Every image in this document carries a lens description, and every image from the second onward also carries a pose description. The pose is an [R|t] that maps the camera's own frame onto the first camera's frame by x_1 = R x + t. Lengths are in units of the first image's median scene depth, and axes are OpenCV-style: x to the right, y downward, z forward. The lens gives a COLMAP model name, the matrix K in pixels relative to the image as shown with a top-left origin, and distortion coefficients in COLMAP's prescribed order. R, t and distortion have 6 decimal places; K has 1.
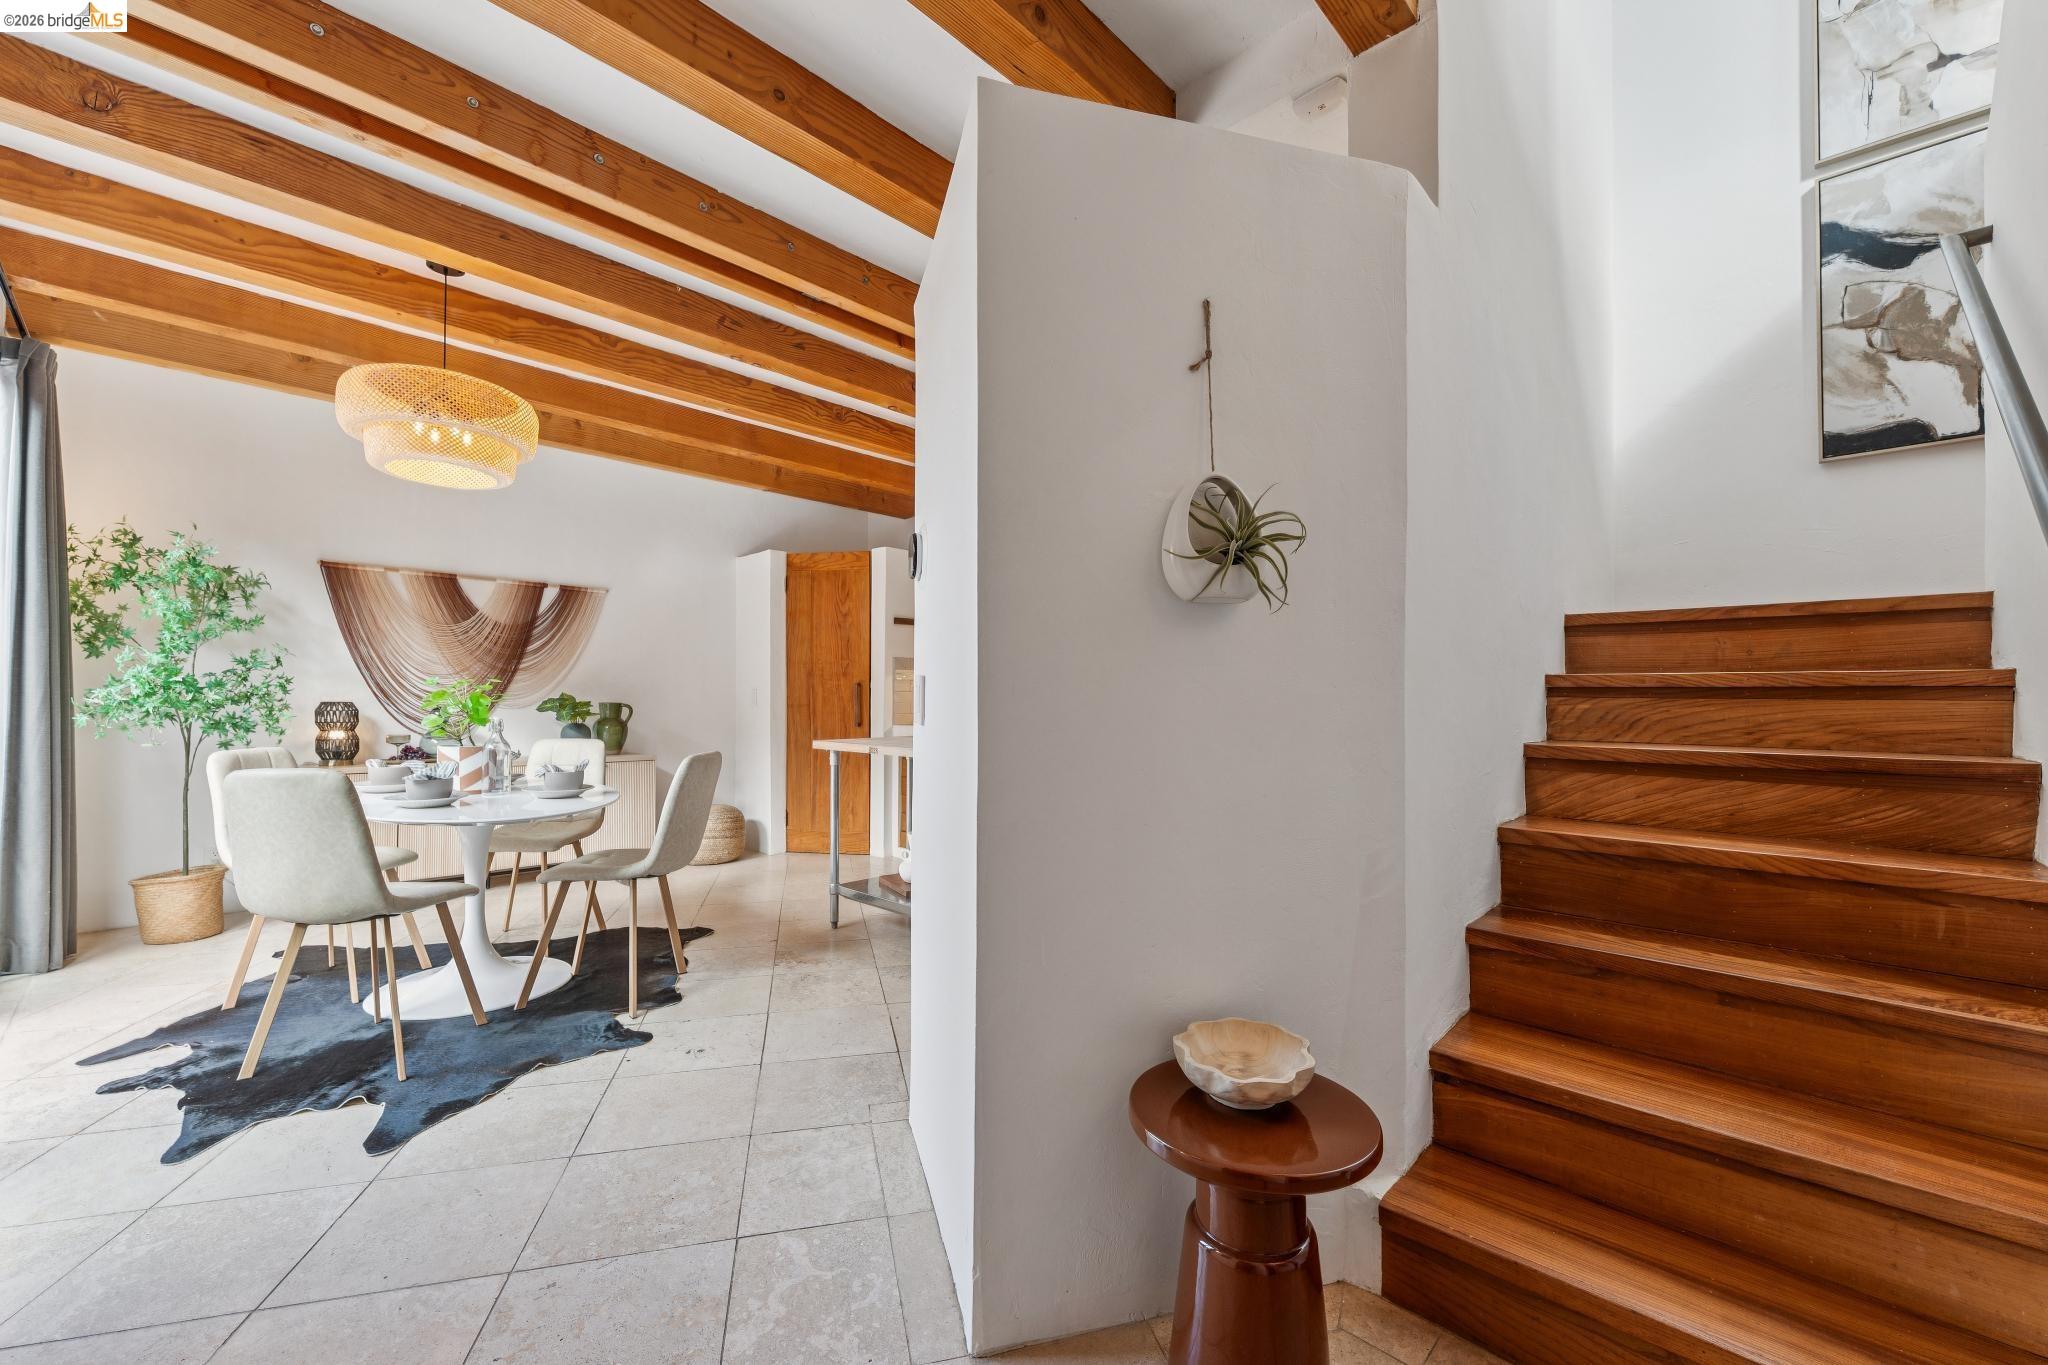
lens RADIAL K [[818.5, 0, 1019.3], [0, 818.5, 695.2], [0, 0, 1]] dist [-0.002744, 0.000399]
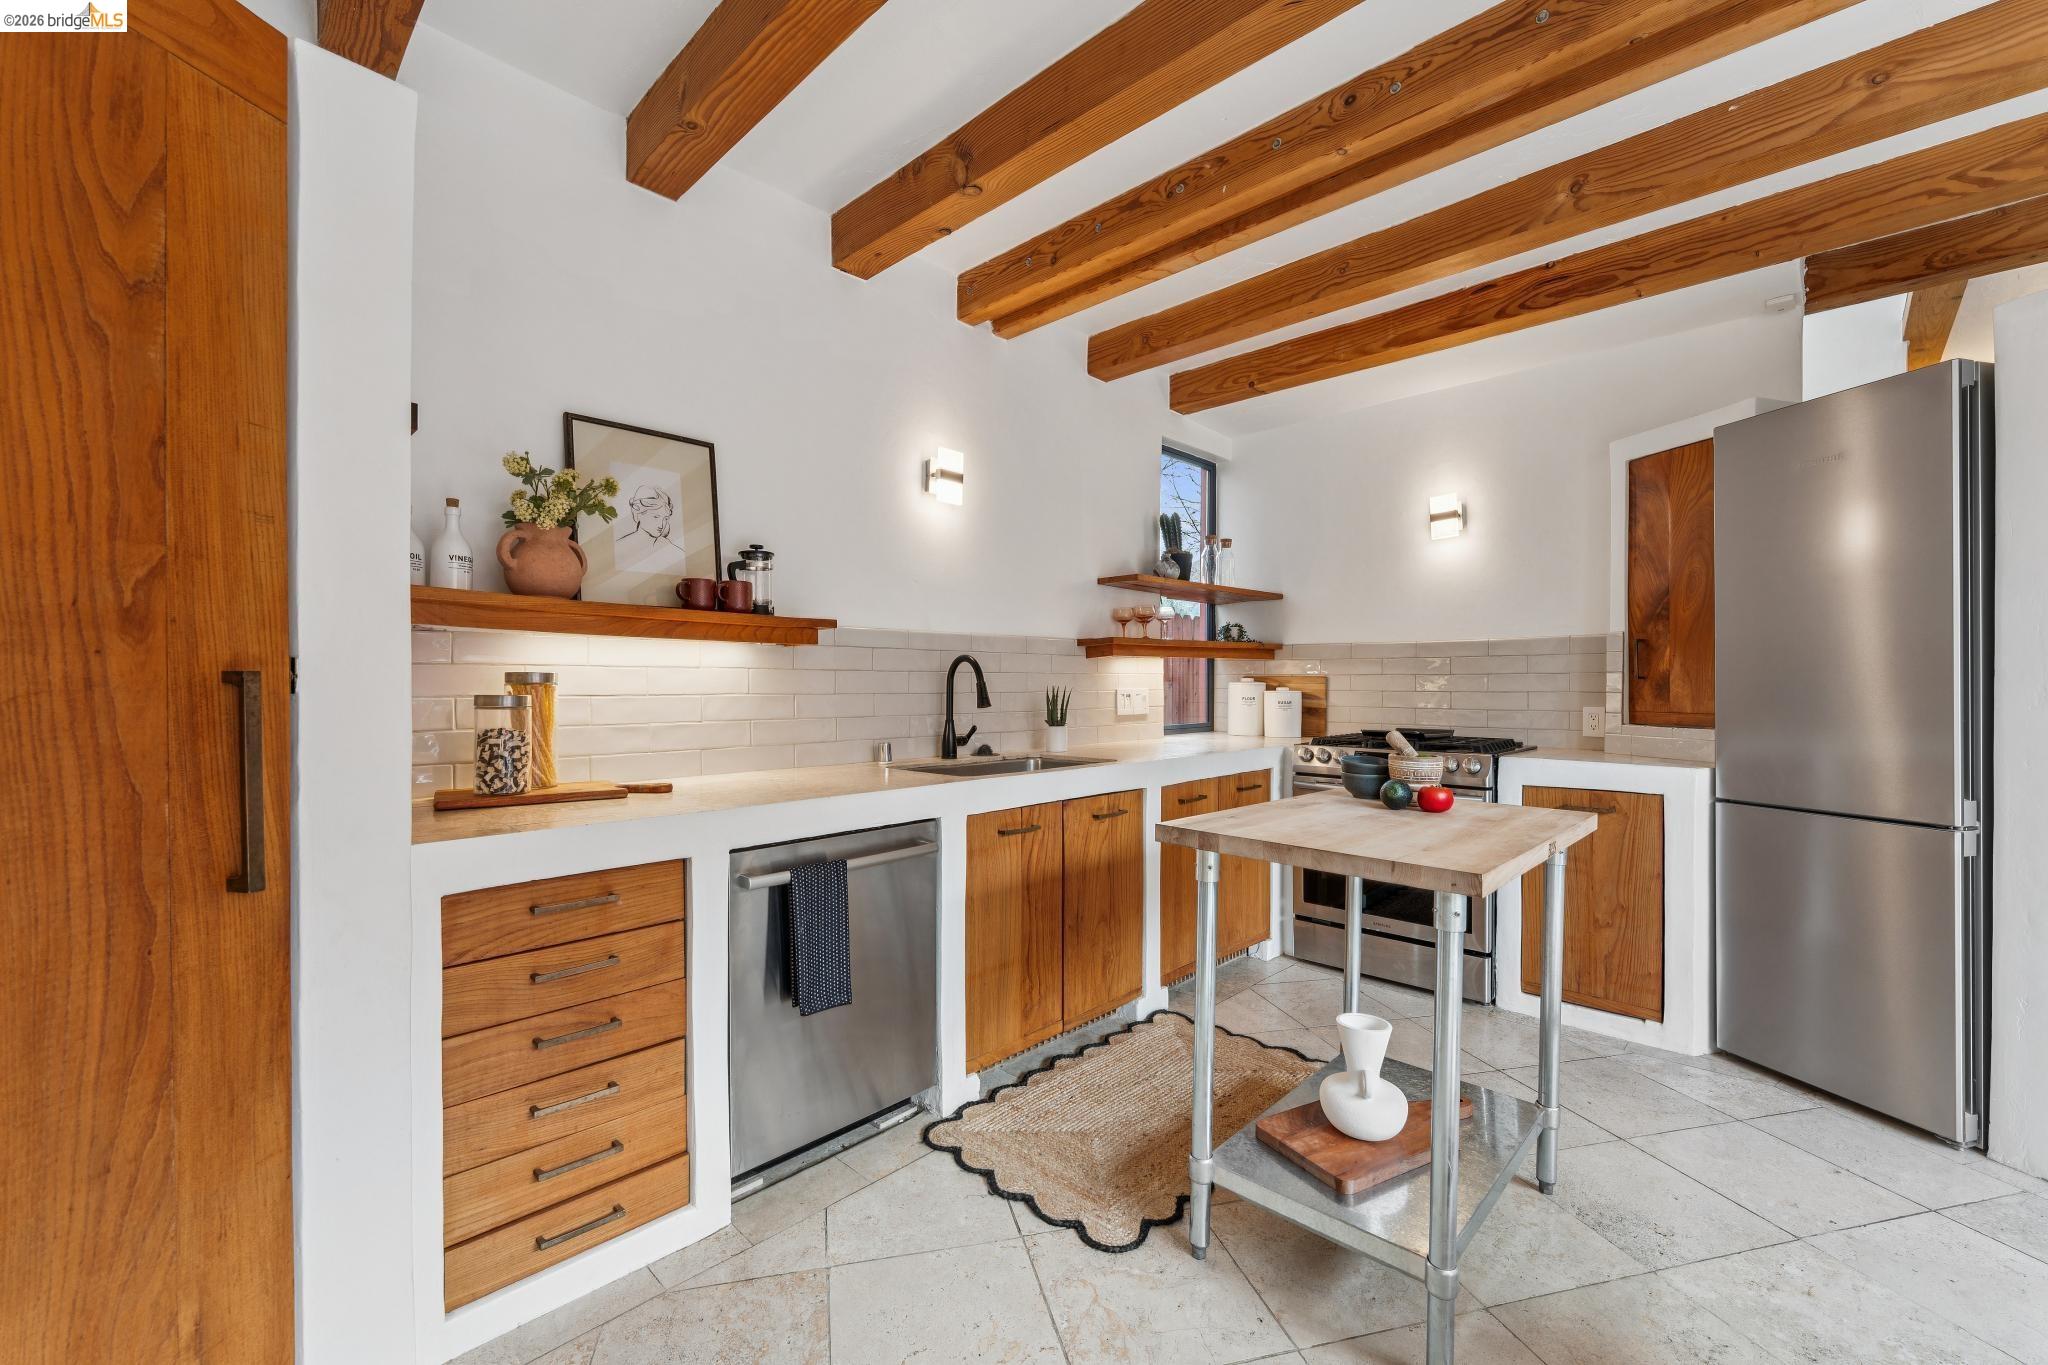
lens RADIAL K [[818.5, 0, 1036.1], [0, 818.5, 681.8], [0, 0, 1]] dist [-0.002744, 0.000399]
pose [[0.004207, -0.010529, 0.999936, -0.755972], [-0.007275, 0.999918, 0.010560, -0.029791], [-0.999965, -0.007319, 0.004131, 1.558570]]
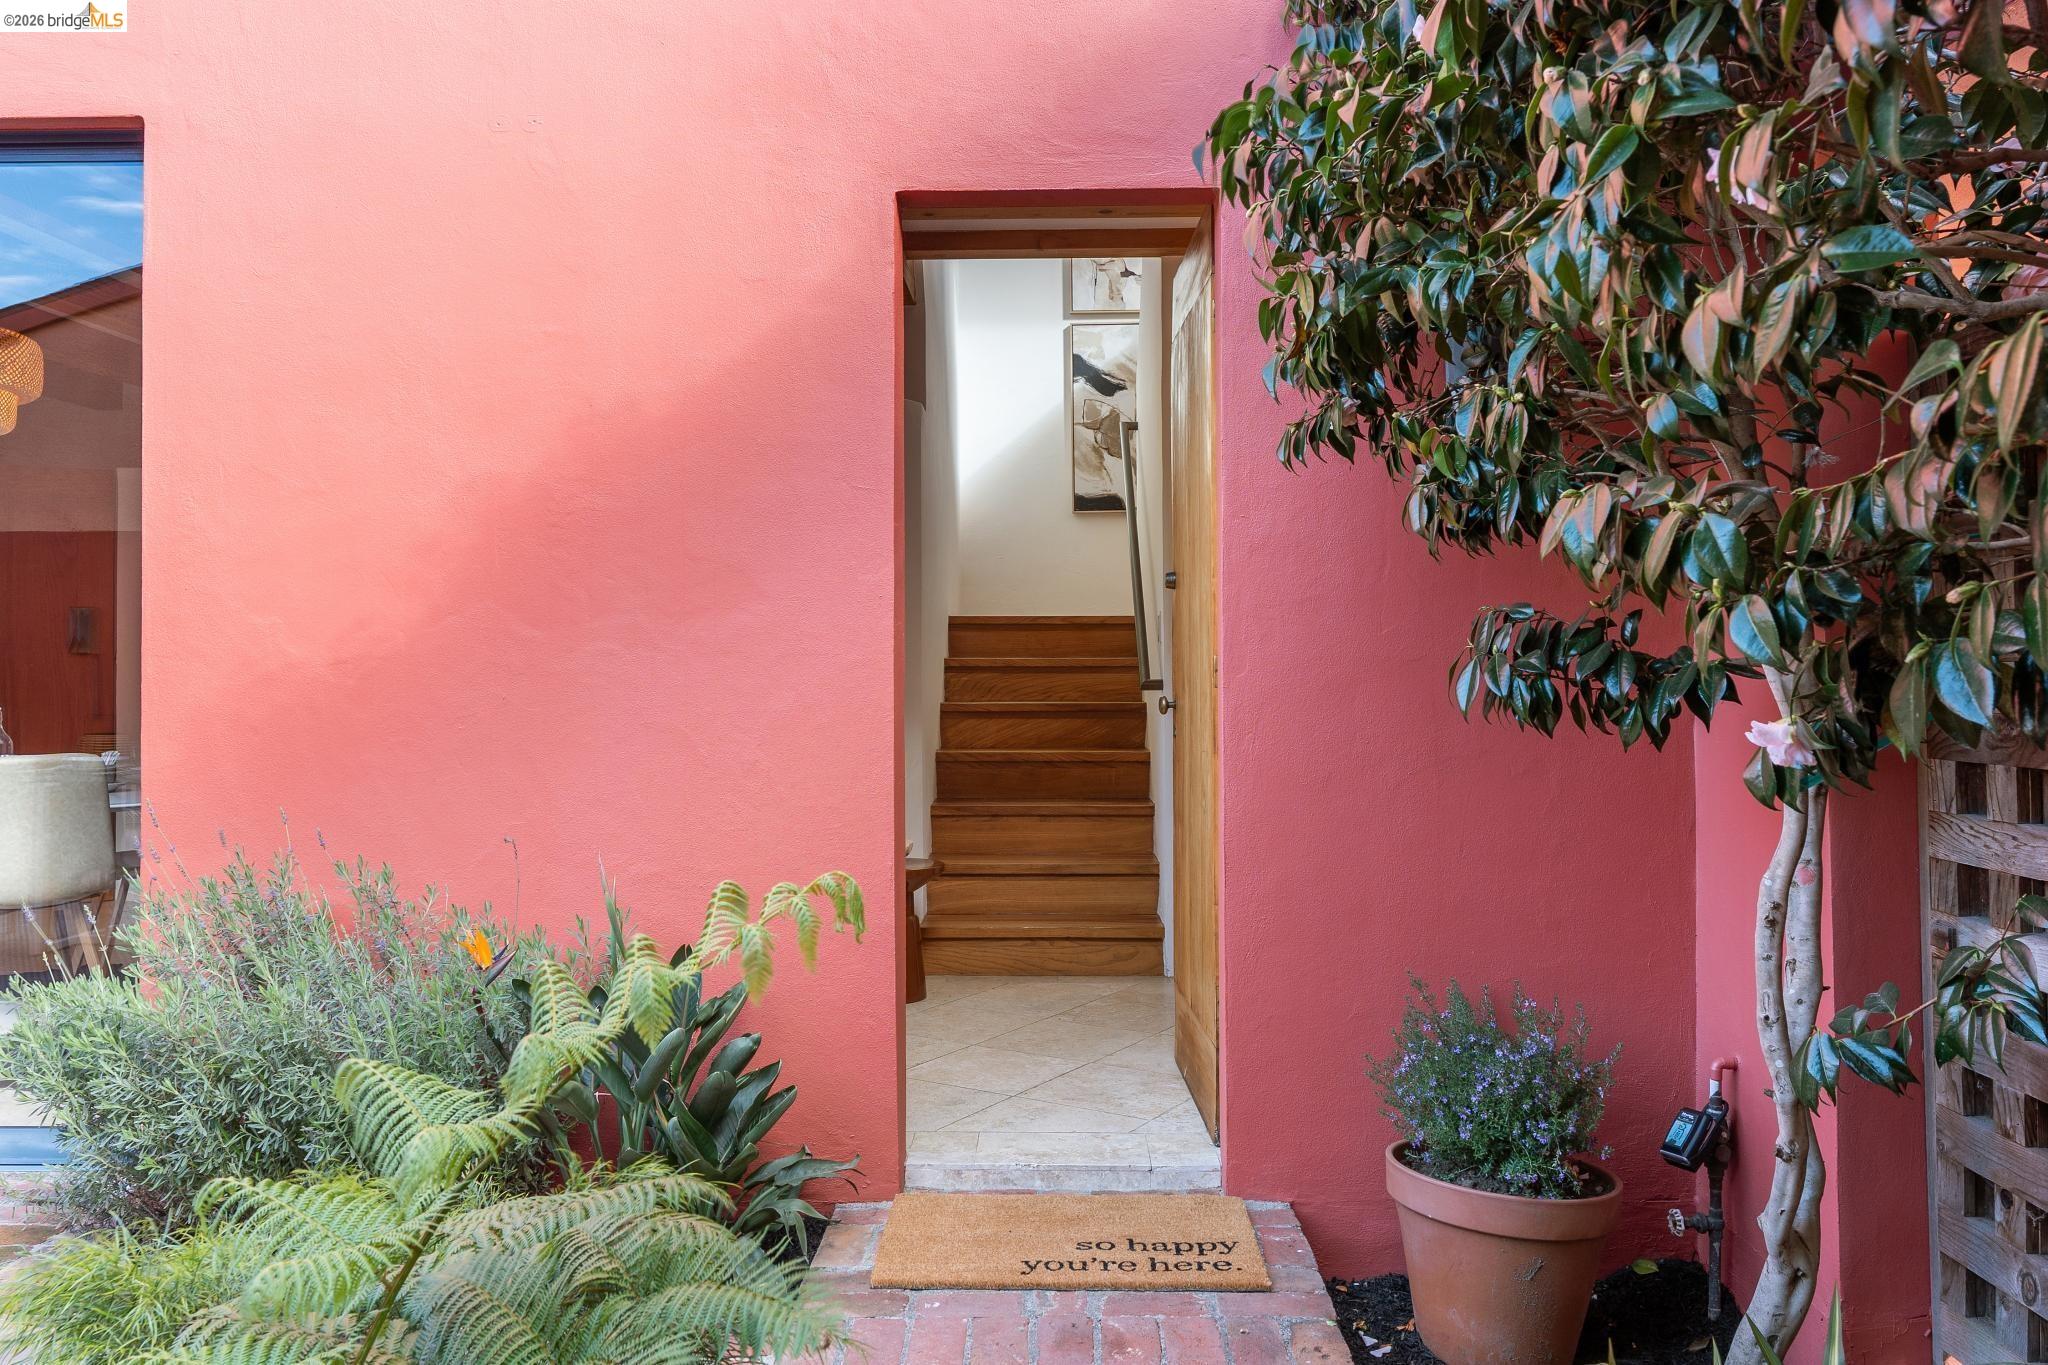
lens RADIAL K [[1540.7, 0, 1019.3], [0, 1540.7, 665.9], [0, 0, 1]] dist [0.002295, 0.001053]
pose [[0.737554, -0.008880, 0.675229, -1.054368], [0.004156, 0.999954, 0.008611, -0.030661], [-0.675275, -0.003544, 0.737558, -1.071739]]
